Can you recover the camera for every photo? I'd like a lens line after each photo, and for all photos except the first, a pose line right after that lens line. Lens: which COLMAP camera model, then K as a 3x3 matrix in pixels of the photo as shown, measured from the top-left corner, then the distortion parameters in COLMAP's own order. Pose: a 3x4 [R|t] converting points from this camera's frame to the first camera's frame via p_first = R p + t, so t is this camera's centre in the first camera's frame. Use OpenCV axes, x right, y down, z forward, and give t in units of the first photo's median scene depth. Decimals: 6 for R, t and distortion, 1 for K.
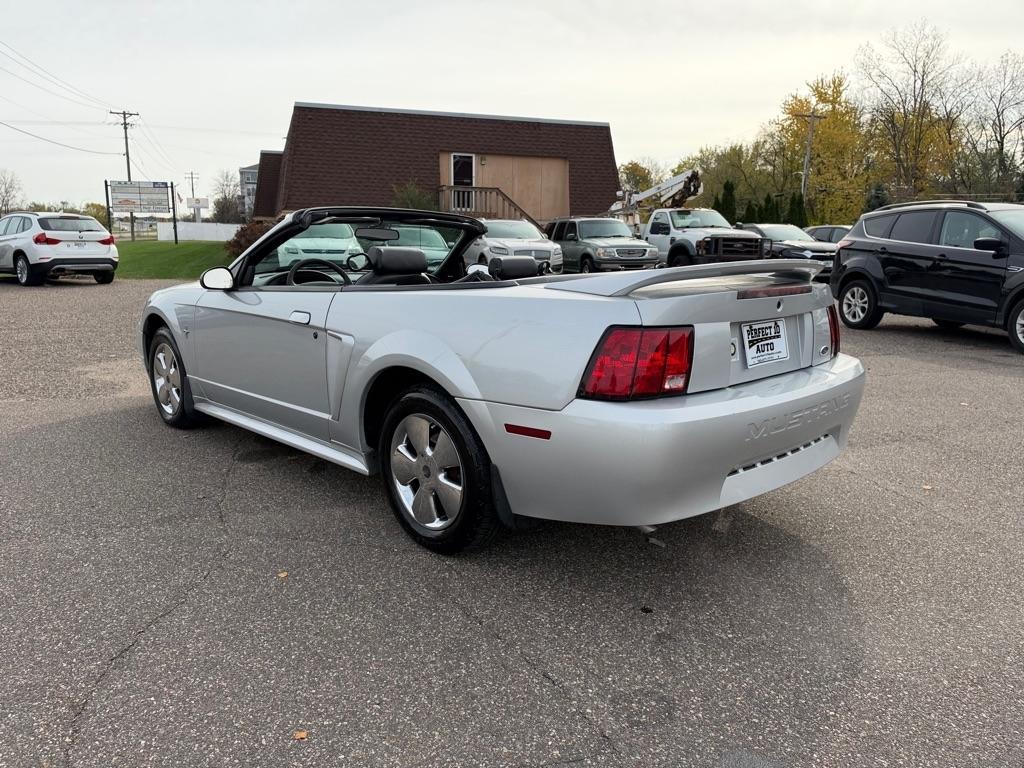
lens RADIAL K [[740.8, 0, 511.8], [0, 740.8, 409.6], [0, 0, 1]] dist [0.008866, -0.027056]
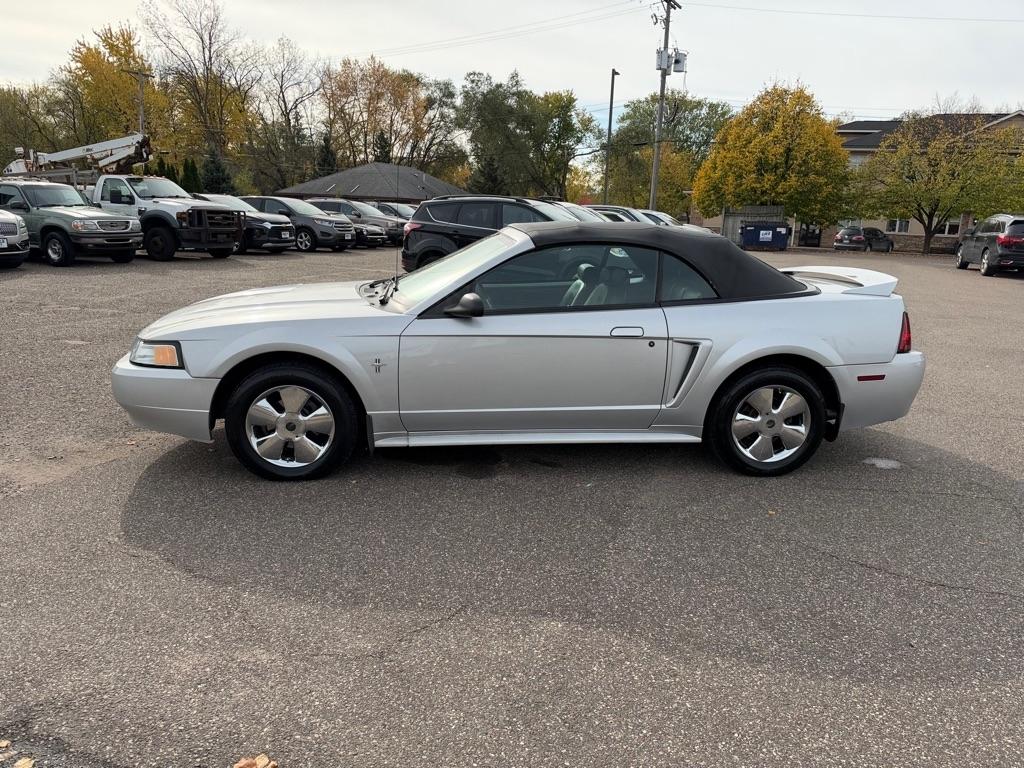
lens RADIAL K [[739.6, 0, 517.1], [0, 739.6, 405.7], [0, 0, 1]] dist [0.011297, -0.030410]
pose [[0.620301, -0.187975, 0.761506, -0.934492], [0.150675, 0.981334, 0.119504, -0.123935], [-0.769755, 0.040611, 0.637046, 0.270811]]
